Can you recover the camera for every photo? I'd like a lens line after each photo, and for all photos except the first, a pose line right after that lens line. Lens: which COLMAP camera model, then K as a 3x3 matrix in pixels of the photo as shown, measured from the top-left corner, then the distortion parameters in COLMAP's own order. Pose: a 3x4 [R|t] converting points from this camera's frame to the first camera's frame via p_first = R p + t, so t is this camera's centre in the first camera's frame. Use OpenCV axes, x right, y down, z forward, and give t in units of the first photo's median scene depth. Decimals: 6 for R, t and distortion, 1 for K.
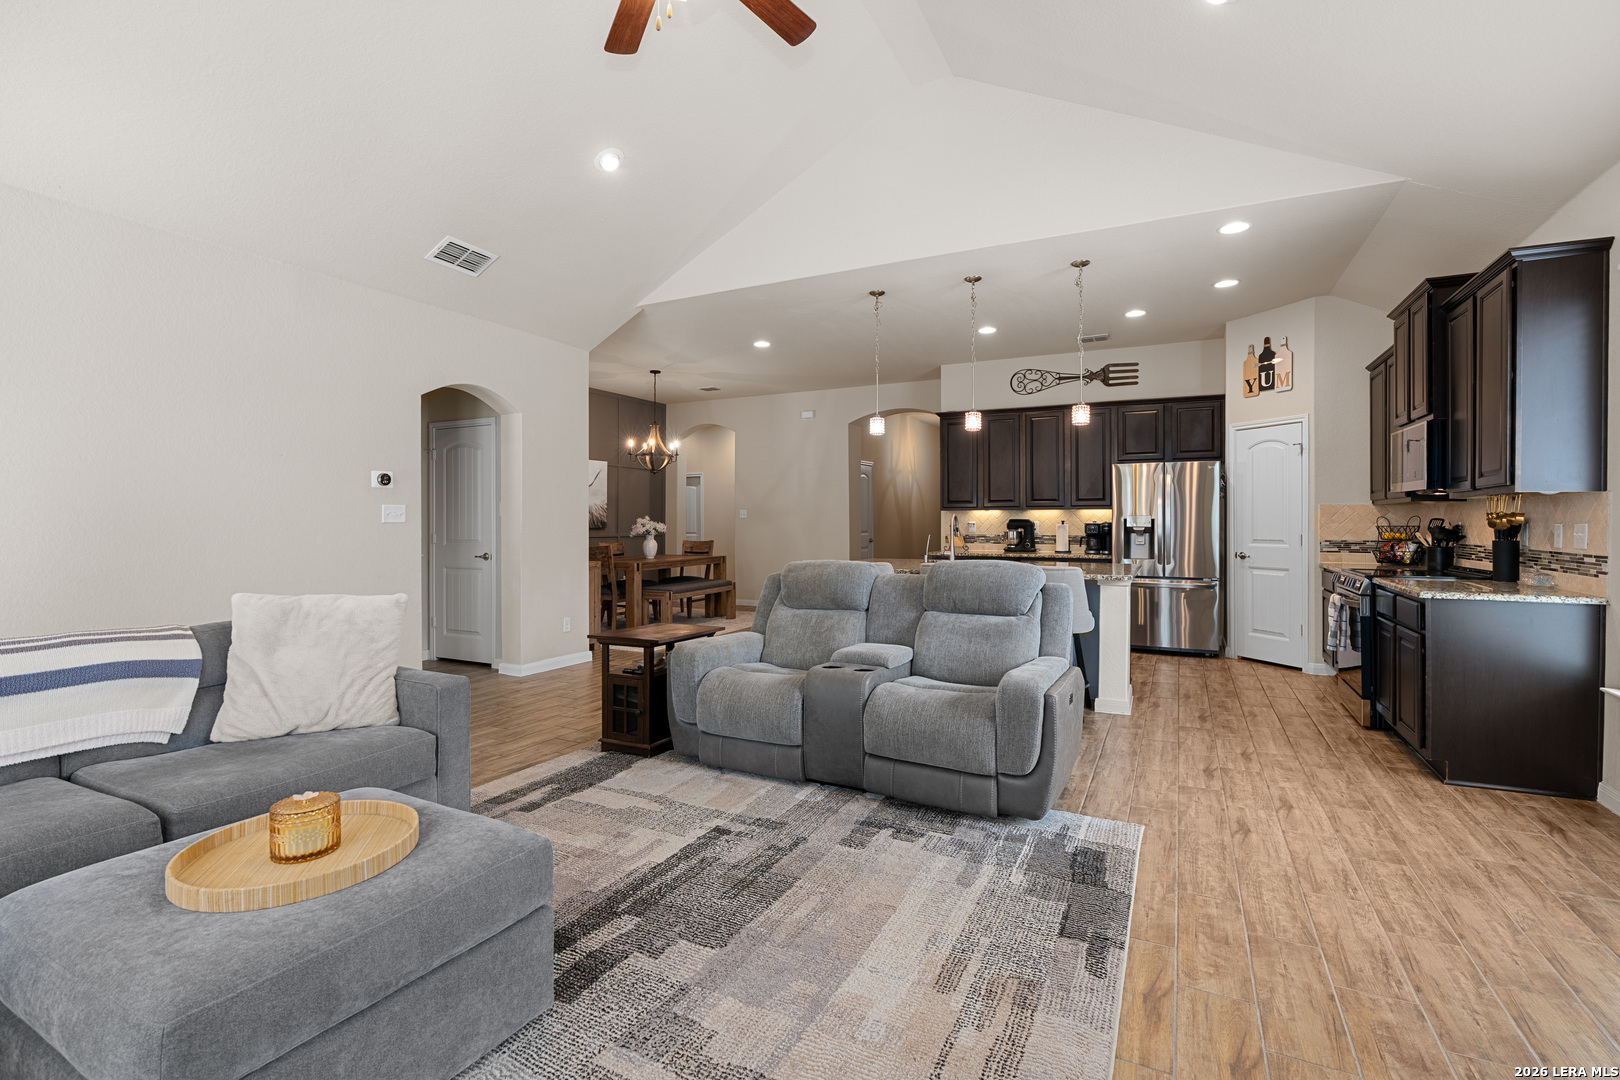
lens RADIAL K [[738.2, 0, 809.1], [0, 738.2, 525.9], [0, 0, 1]] dist [-0.009144, 0.004344]
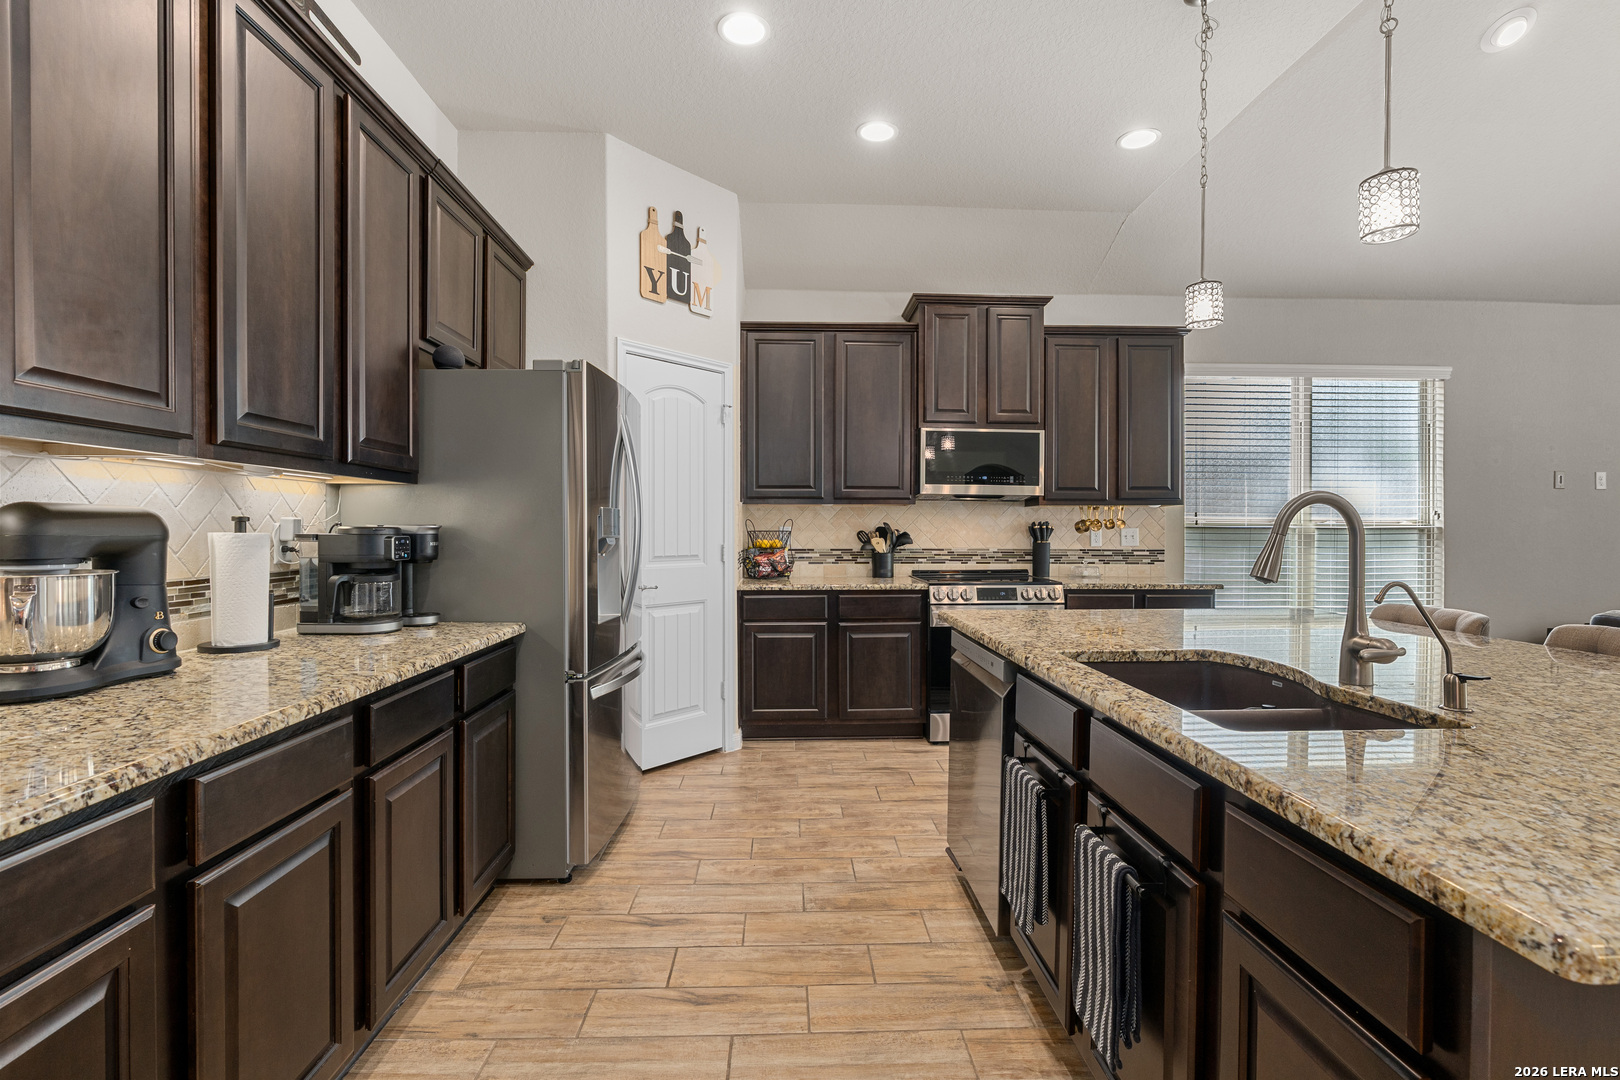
lens RADIAL K [[738.2, 0, 817.1], [0, 738.2, 539.1], [0, 0, 1]] dist [-0.009144, 0.004344]
pose [[-0.488814, -0.012988, 0.872291, 0.088266], [0.003448, 0.999853, 0.016820, -0.006836], [-0.872381, 0.011229, -0.488697, 2.024100]]
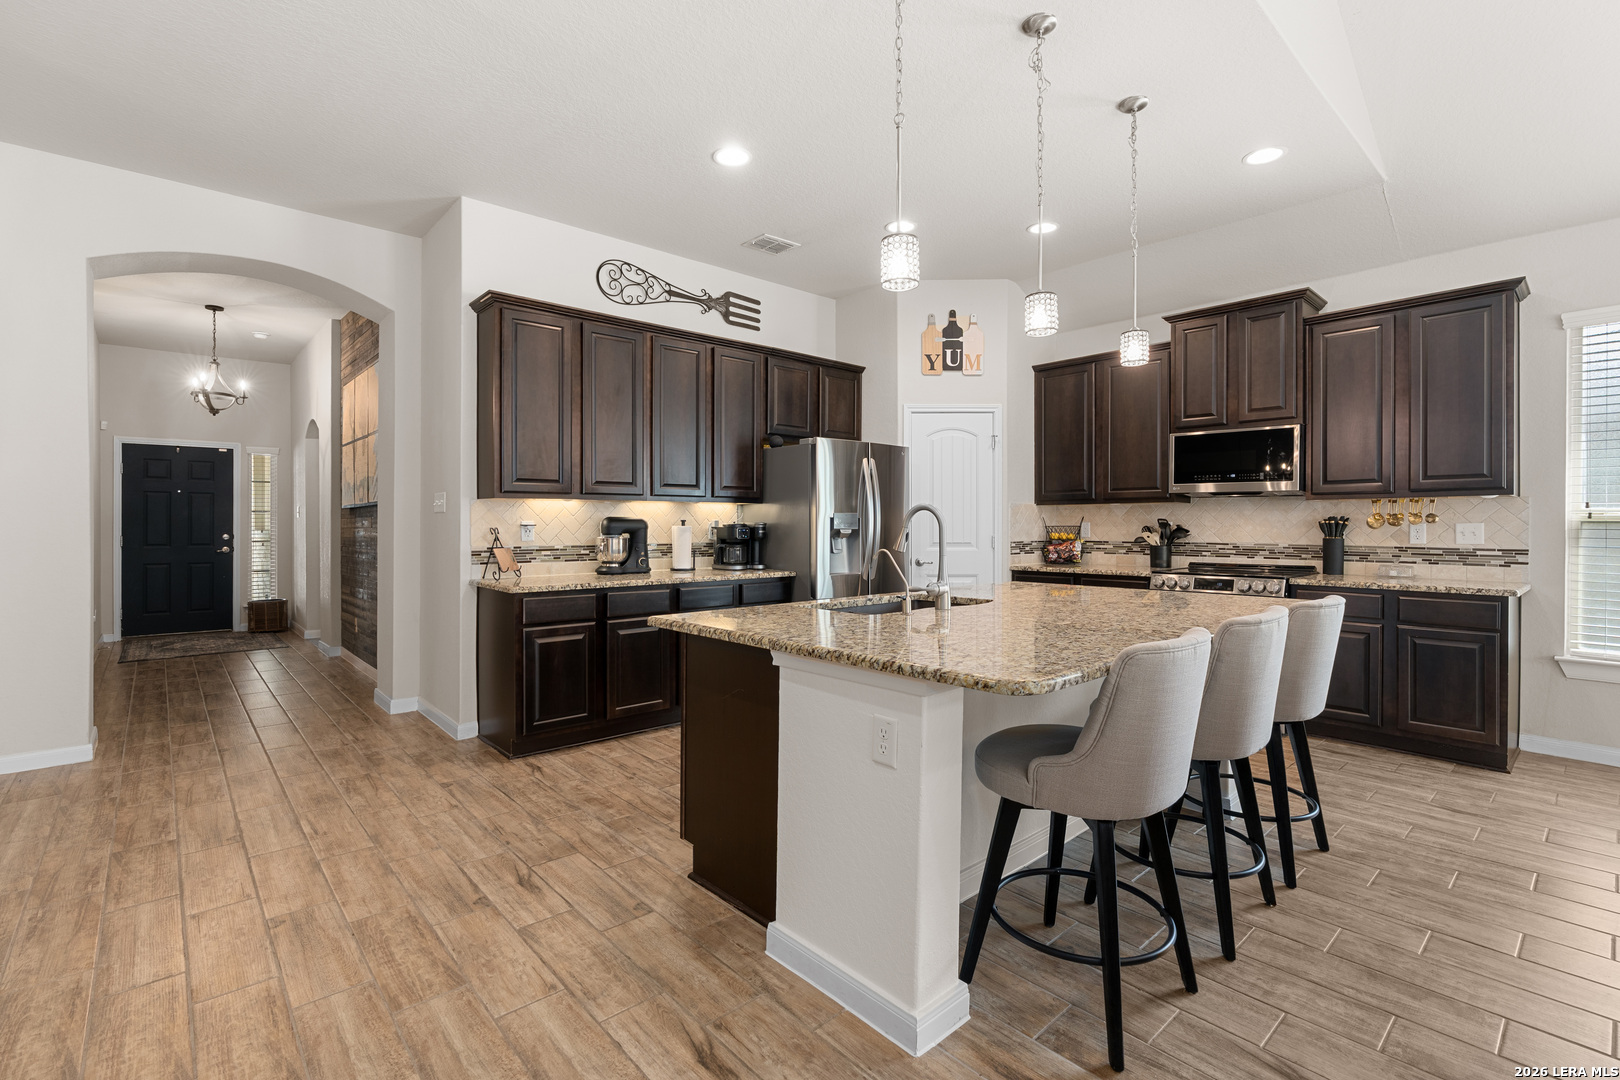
lens RADIAL K [[738.2, 0, 810.7], [0, 738.2, 525.0], [0, 0, 1]] dist [-0.009144, 0.004344]
pose [[0.366099, -0.001150, 0.930575, -0.425792], [0.005164, 0.999986, -0.000796, -0.003762], [-0.930562, 0.005097, 0.366100, 1.420907]]
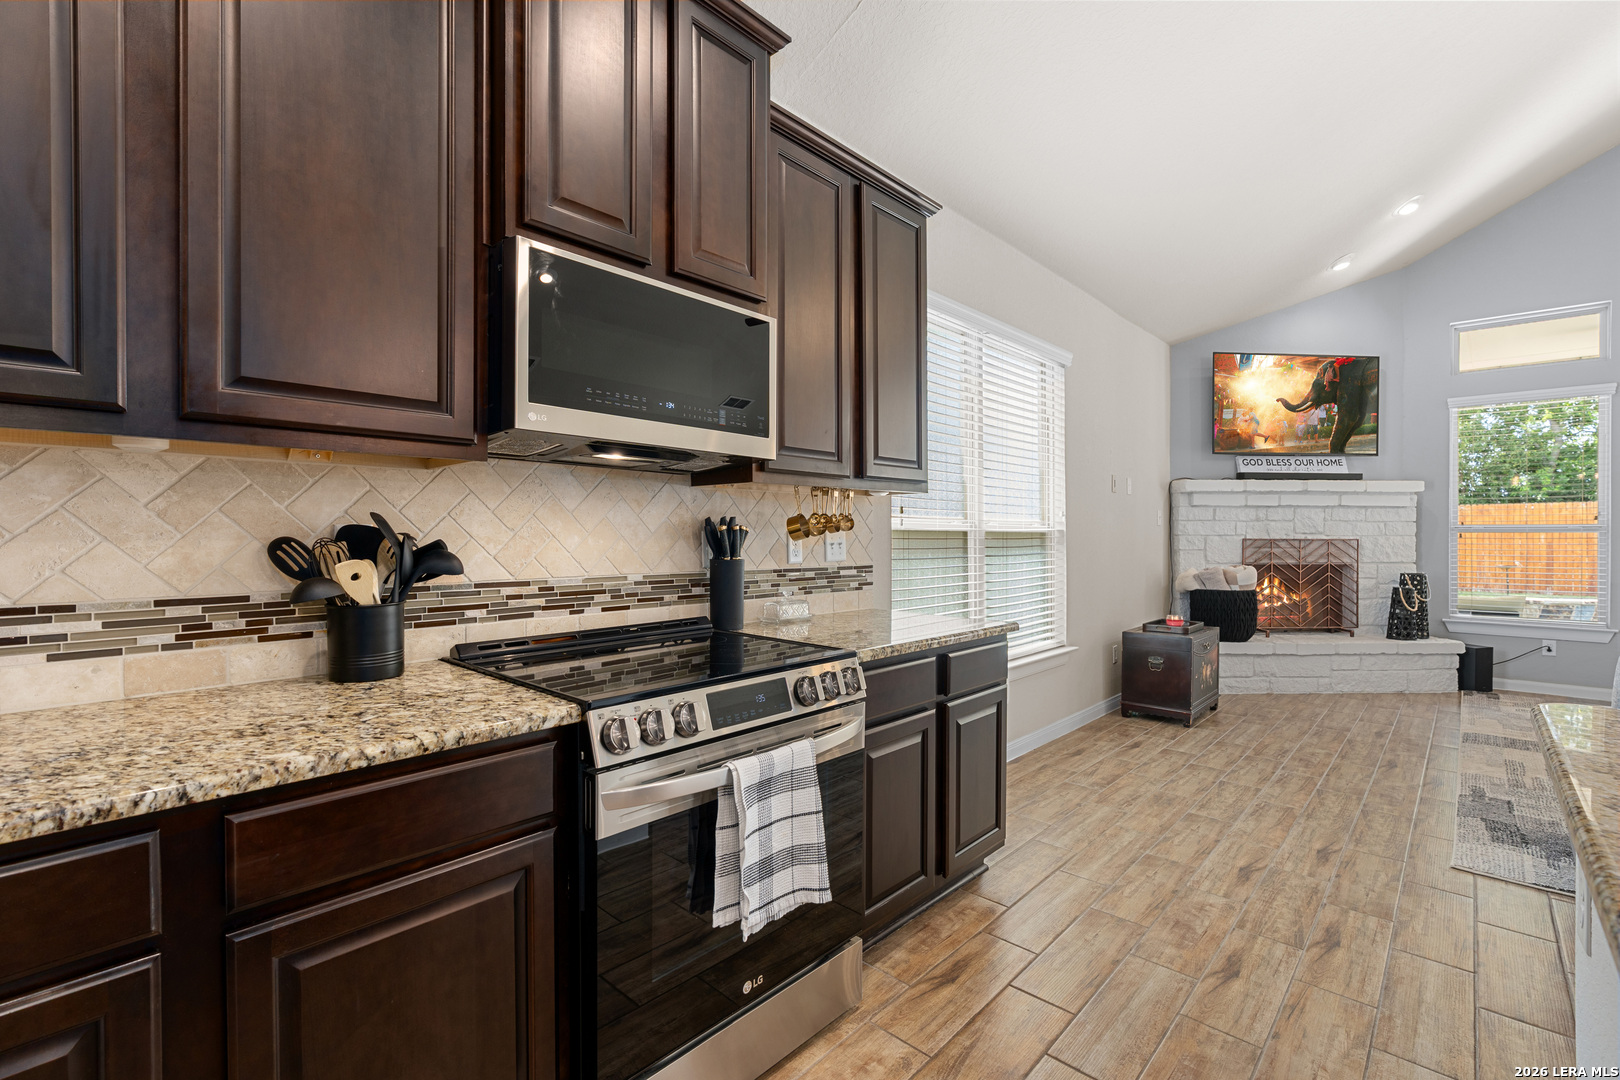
lens RADIAL K [[738.2, 0, 808.9], [0, 738.2, 538.7], [0, 0, 1]] dist [-0.009144, 0.004344]
pose [[-0.964529, -0.005894, 0.263911, 0.777716], [-0.002079, 0.999889, 0.014733, -0.005209], [-0.263968, 0.013662, -0.964435, 1.647532]]
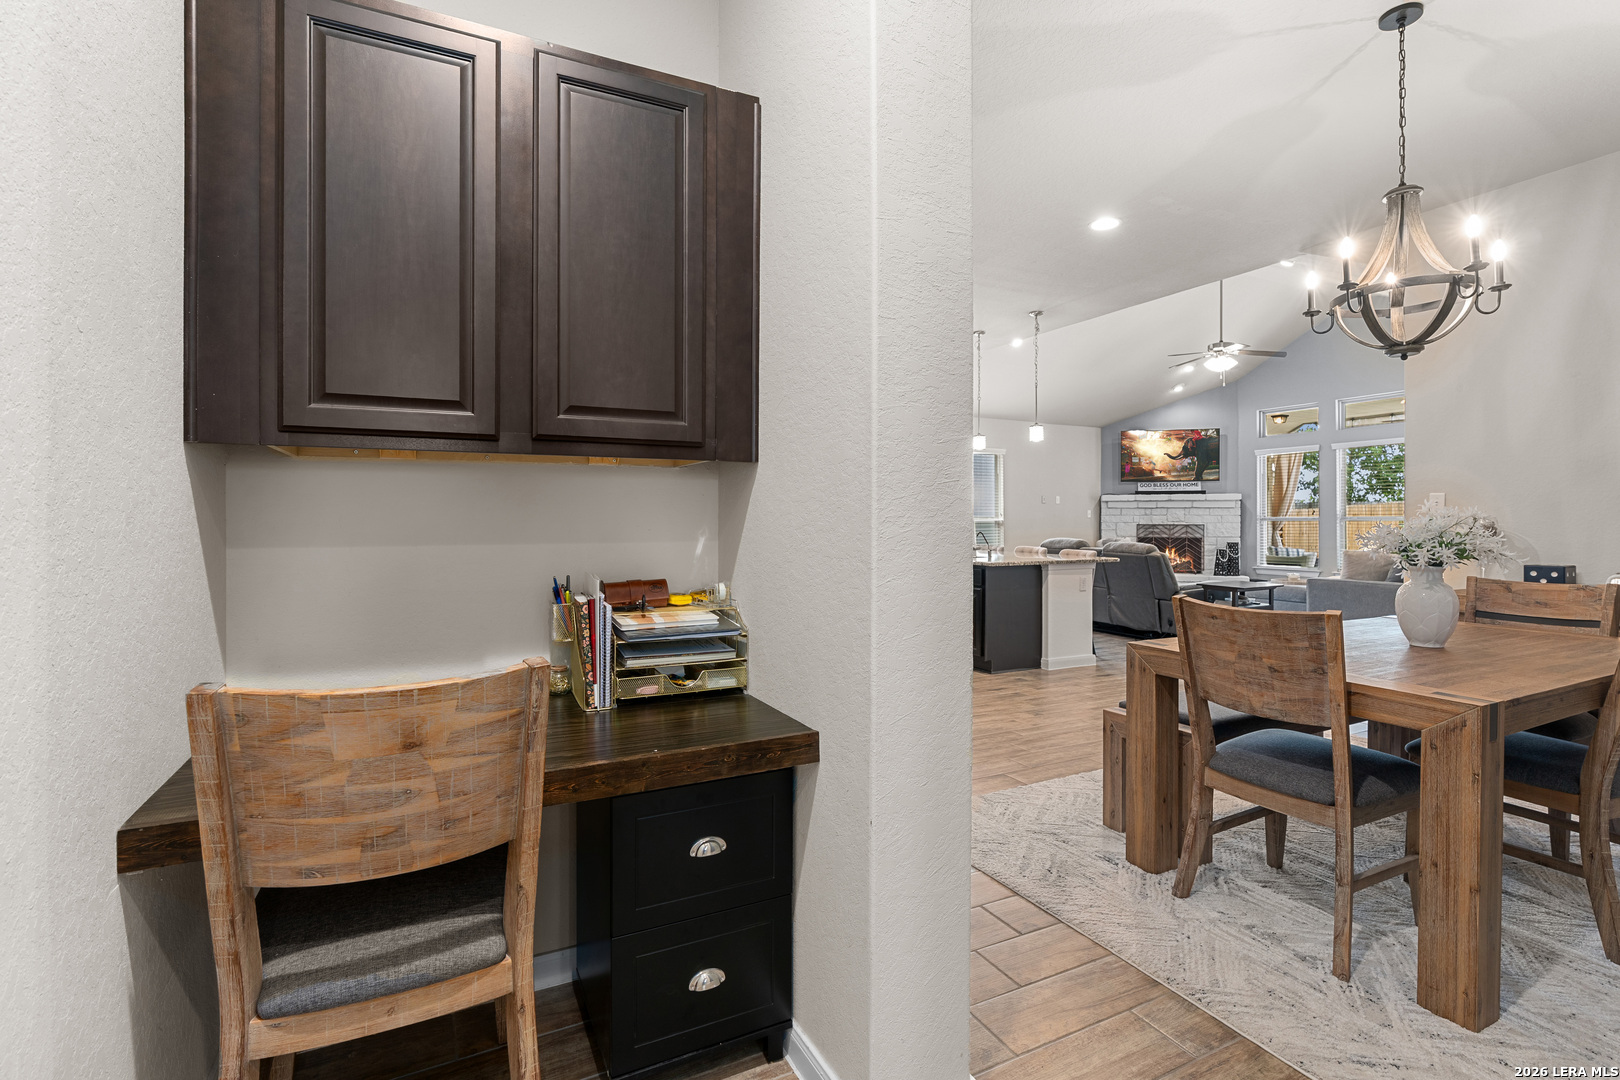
lens RADIAL K [[738.2, 0, 819.0], [0, 738.2, 530.1], [0, 0, 1]] dist [-0.009144, 0.004344]
pose [[-0.810580, -0.009117, 0.585557, -0.449115], [0.001136, 0.999852, 0.017141, -0.014733], [-0.585627, 0.014560, -0.810450, 3.219399]]
